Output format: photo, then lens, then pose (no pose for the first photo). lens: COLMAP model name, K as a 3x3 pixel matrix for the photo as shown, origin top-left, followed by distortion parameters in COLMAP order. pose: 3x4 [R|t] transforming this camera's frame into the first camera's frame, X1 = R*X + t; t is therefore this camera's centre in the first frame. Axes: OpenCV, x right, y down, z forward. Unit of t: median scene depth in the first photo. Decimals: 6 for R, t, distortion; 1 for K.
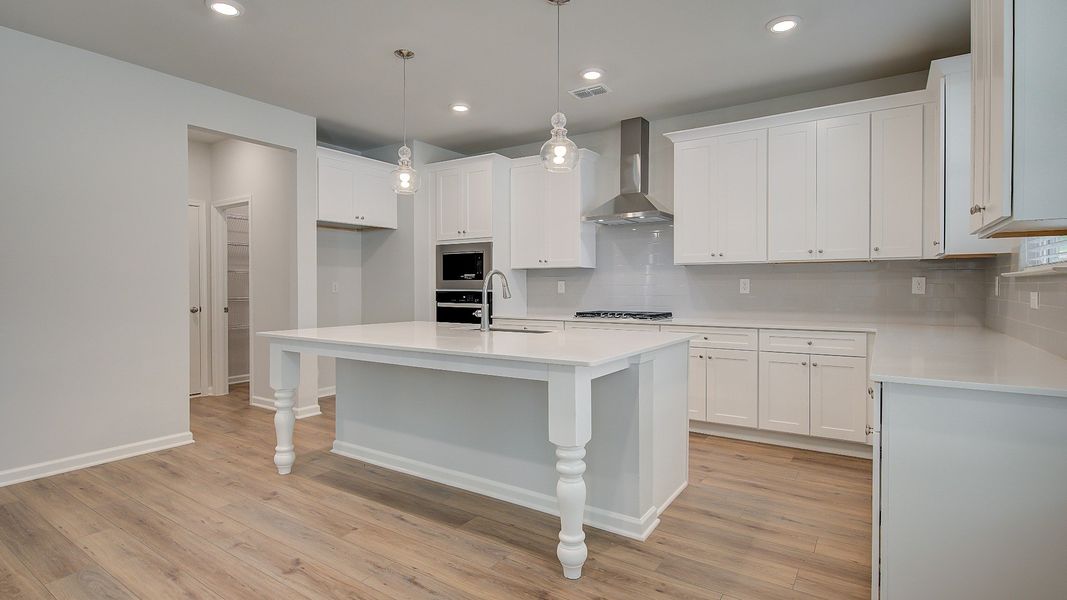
lens RADIAL K [[520.7, 0, 540.4], [0, 520.7, 296.0], [0, 0, 1]] dist [-0.008741, 0.001027]
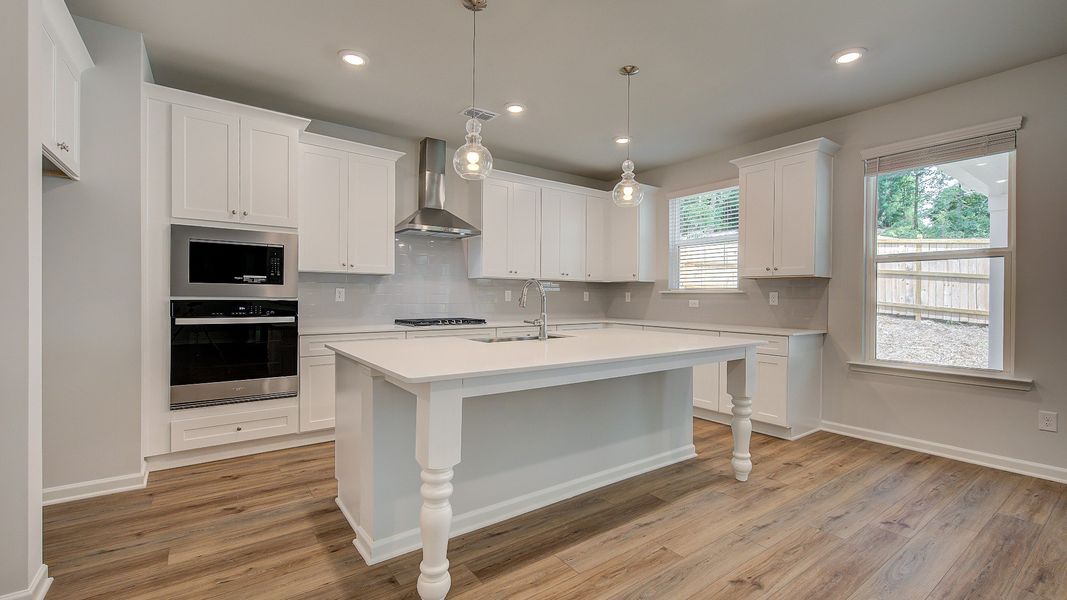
lens RADIAL K [[451.1, 0, 536.9], [0, 451.1, 301.3], [0, 0, 1]] dist [0.000376, 0.001108]
pose [[0.349036, -0.004708, 0.937098, -0.789431], [0.008228, 0.999964, 0.001960, -0.007375], [-0.937073, 0.007026, 0.349062, 0.601374]]
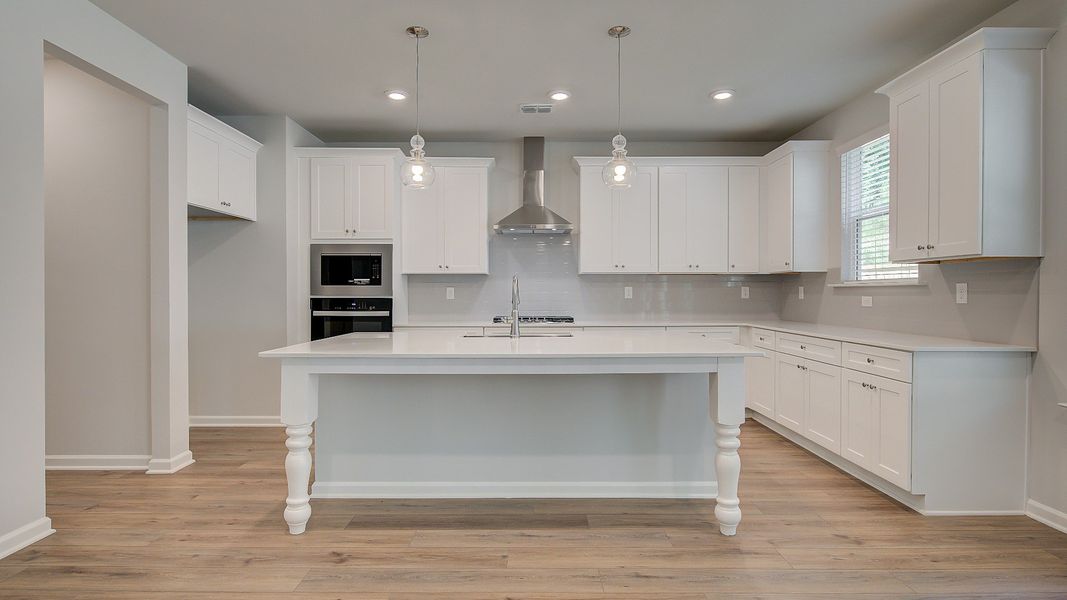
lens RADIAL K [[520.7, 0, 530.6], [0, 520.7, 298.2], [0, 0, 1]] dist [-0.008741, 0.001027]
pose [[0.834727, -0.003424, 0.550654, -0.532818], [0.008944, 0.999933, -0.007340, 0.000741], [-0.550592, 0.011052, 0.834702, 0.134446]]
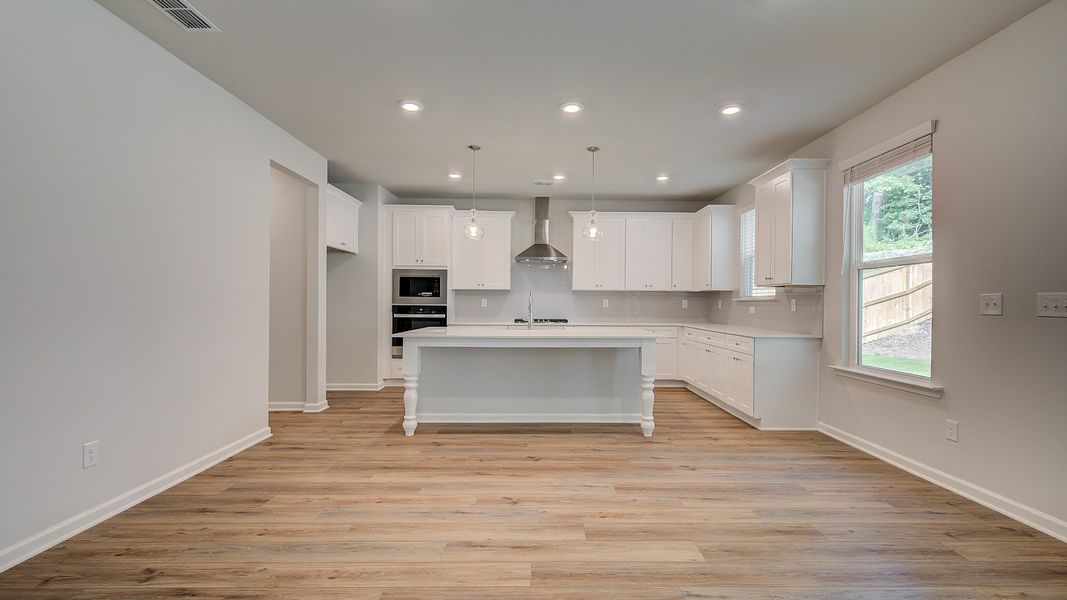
lens RADIAL K [[451.1, 0, 546.5], [0, 451.1, 306.4], [0, 0, 1]] dist [0.000376, 0.001108]
pose [[0.824013, 0.002902, 0.566563, -0.744414], [0.001891, 0.999967, -0.007872, 0.004693], [-0.566568, 0.007558, 0.823981, -0.176928]]
